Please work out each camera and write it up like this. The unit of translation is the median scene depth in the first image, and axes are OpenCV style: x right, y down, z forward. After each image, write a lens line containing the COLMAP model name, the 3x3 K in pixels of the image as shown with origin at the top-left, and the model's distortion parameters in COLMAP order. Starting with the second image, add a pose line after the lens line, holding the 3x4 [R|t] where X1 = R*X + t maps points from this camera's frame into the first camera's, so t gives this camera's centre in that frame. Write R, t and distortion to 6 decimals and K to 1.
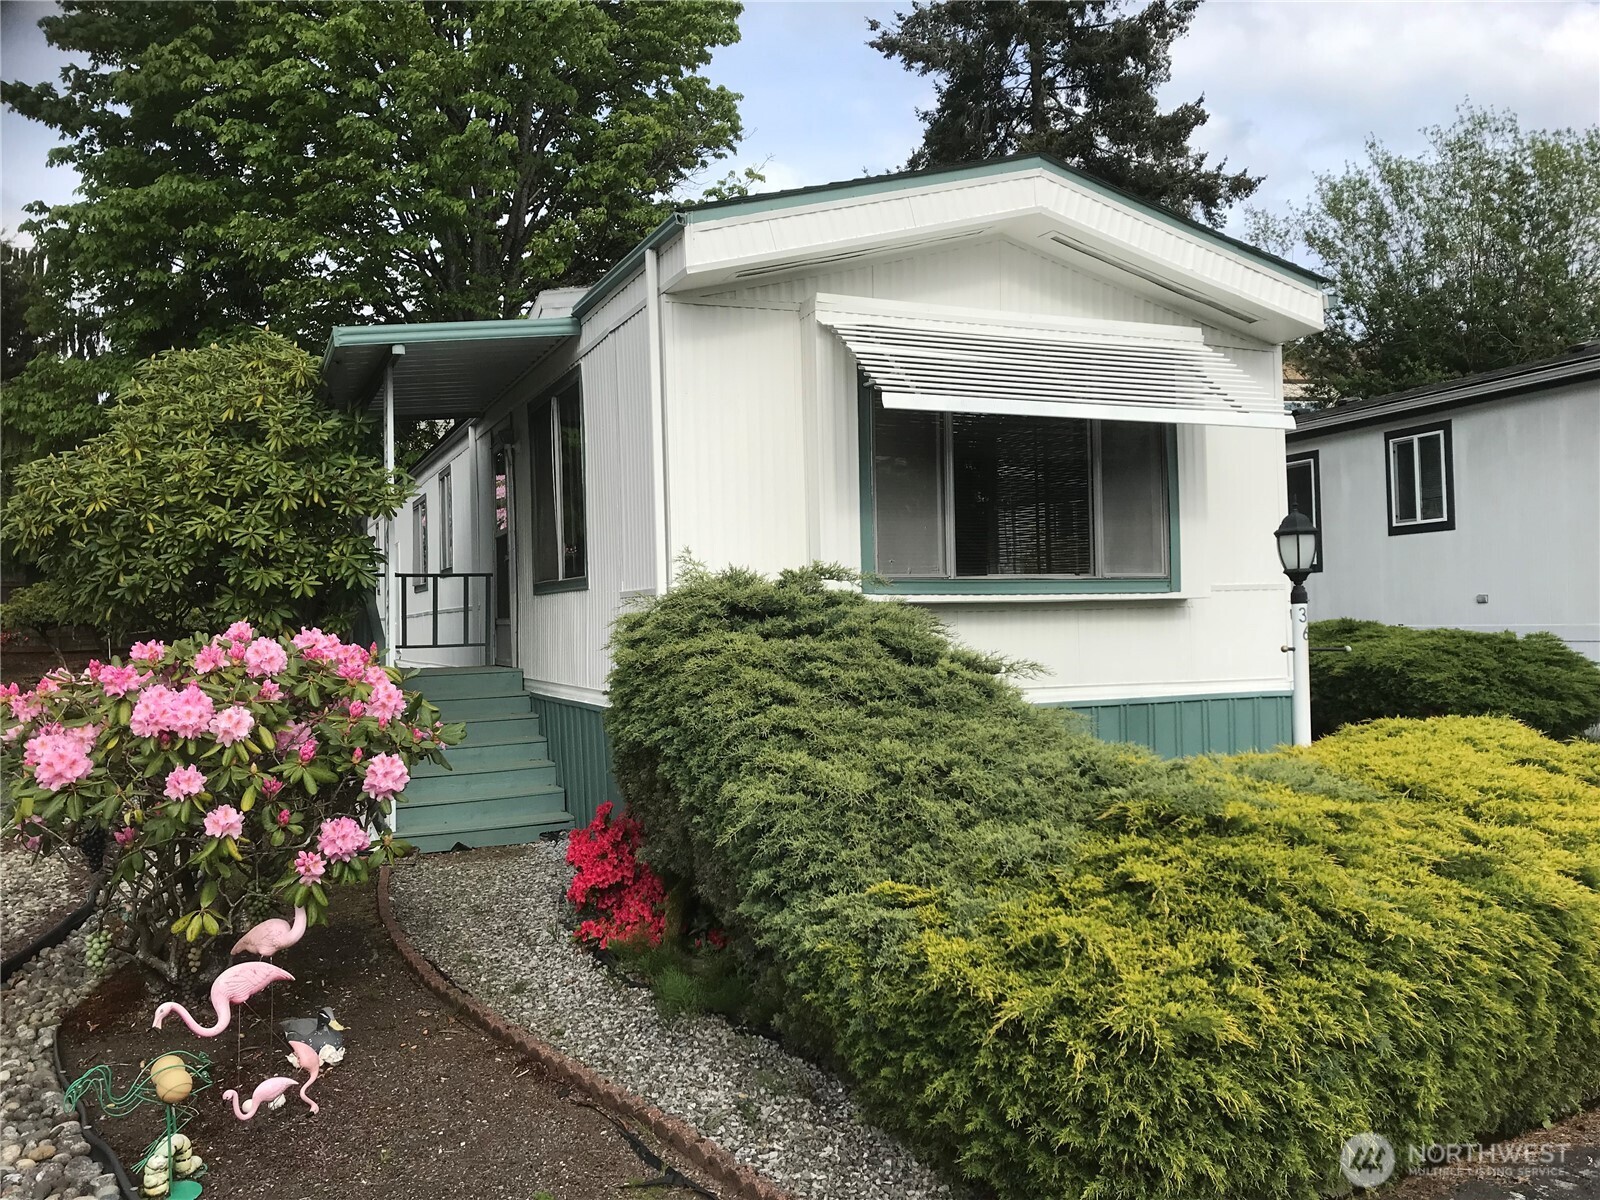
lens RADIAL K [[1277.3, 0, 770.1], [0, 1277.3, 581.2], [0, 0, 1]] dist [0.038008, -0.033336]
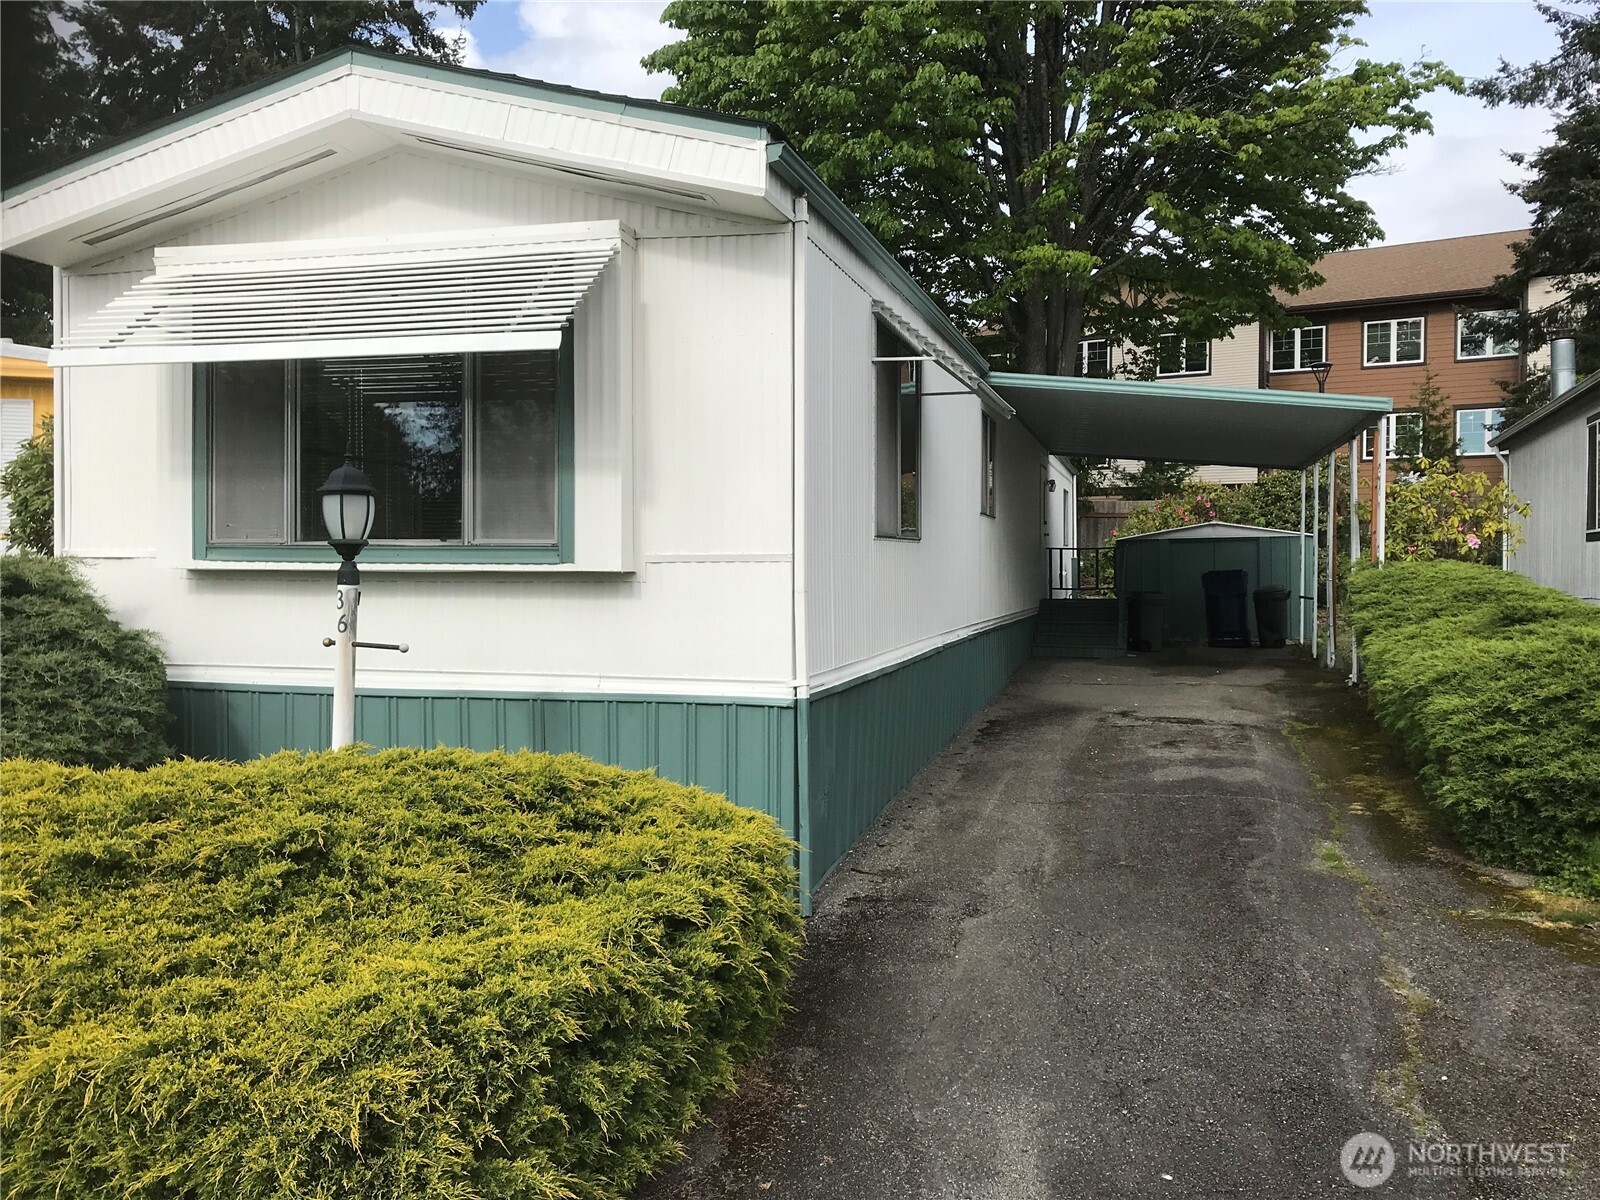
lens RADIAL K [[1277.3, 0, 874.4], [0, 1277.3, 553.2], [0, 0, 1]] dist [0.038008, -0.033336]
pose [[0.801086, 0.016013, -0.598335, 0.942027], [0.000266, 0.999632, 0.027109, -0.019292], [0.598550, -0.021876, 0.800787, 0.485877]]
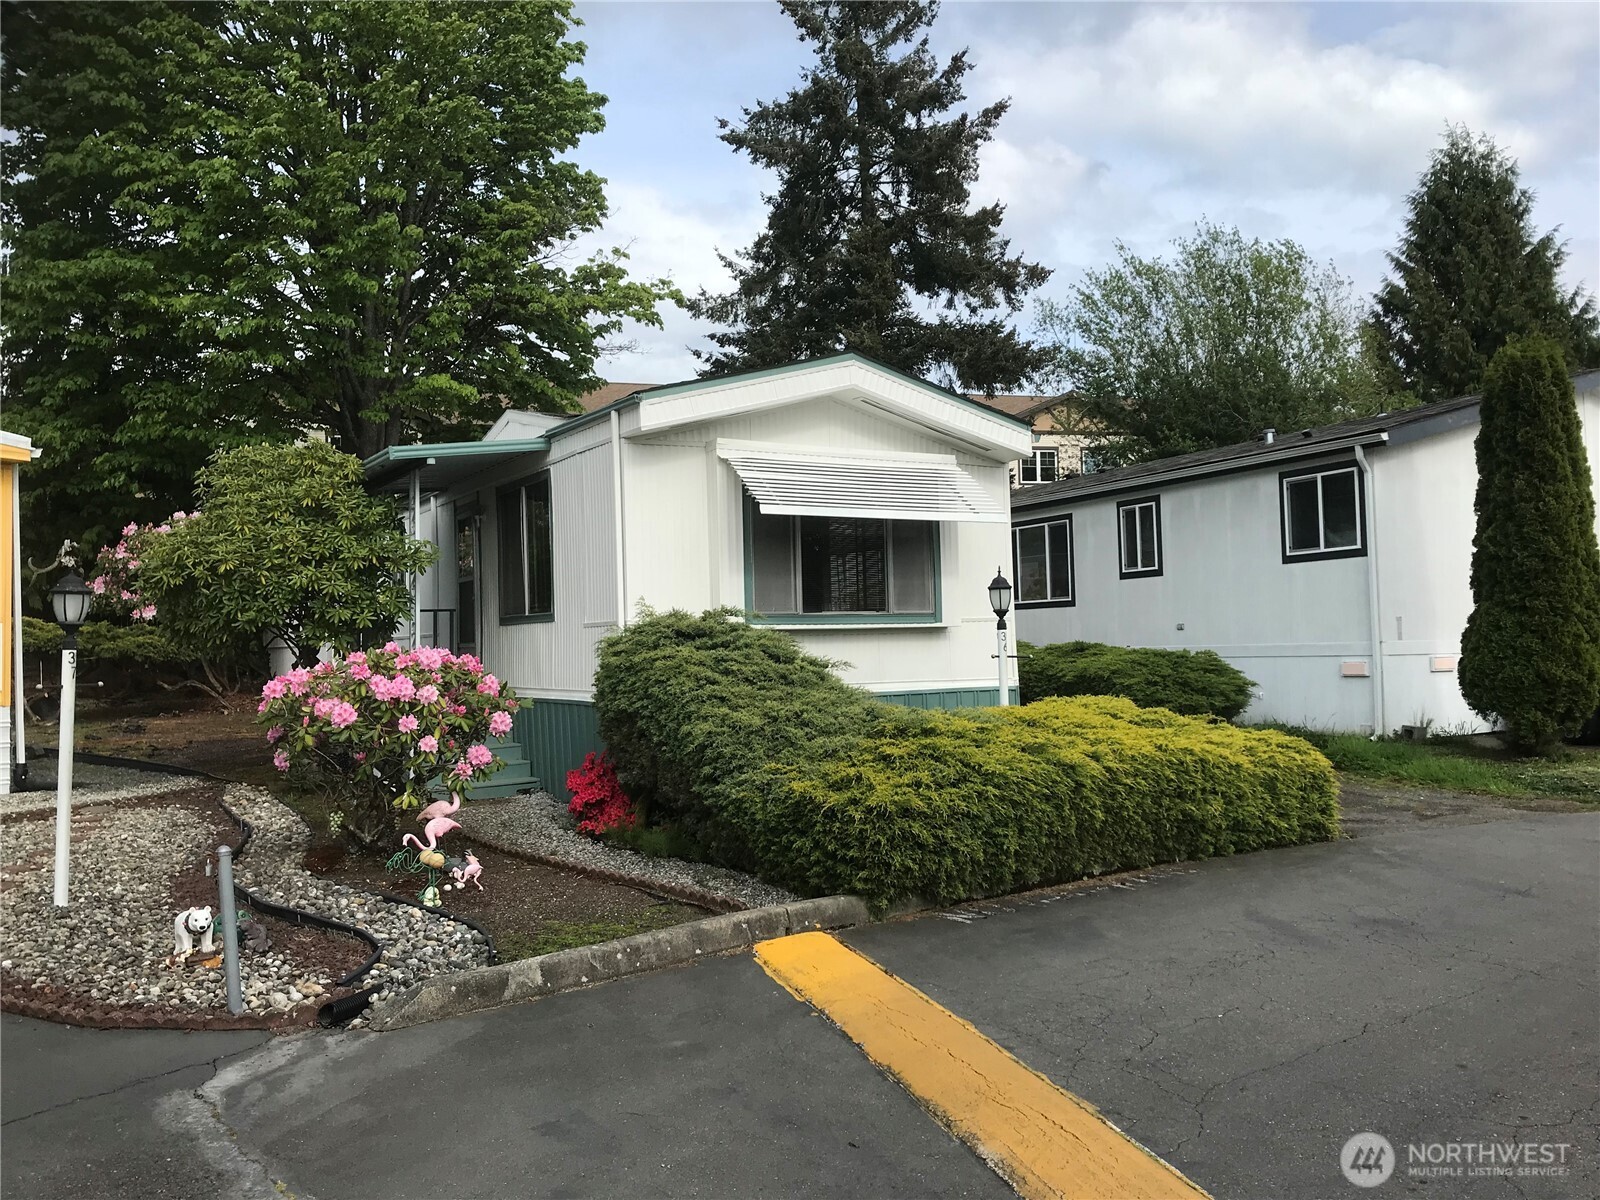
lens RADIAL K [[1277.3, 0, 792.6], [0, 1277.3, 593.6], [0, 0, 1]] dist [0.038008, -0.033336]
pose [[0.989778, 0.001459, 0.142607, -0.089095], [0.000406, 0.999915, -0.013051, -0.007111], [-0.142614, 0.012976, 0.989693, -0.545696]]
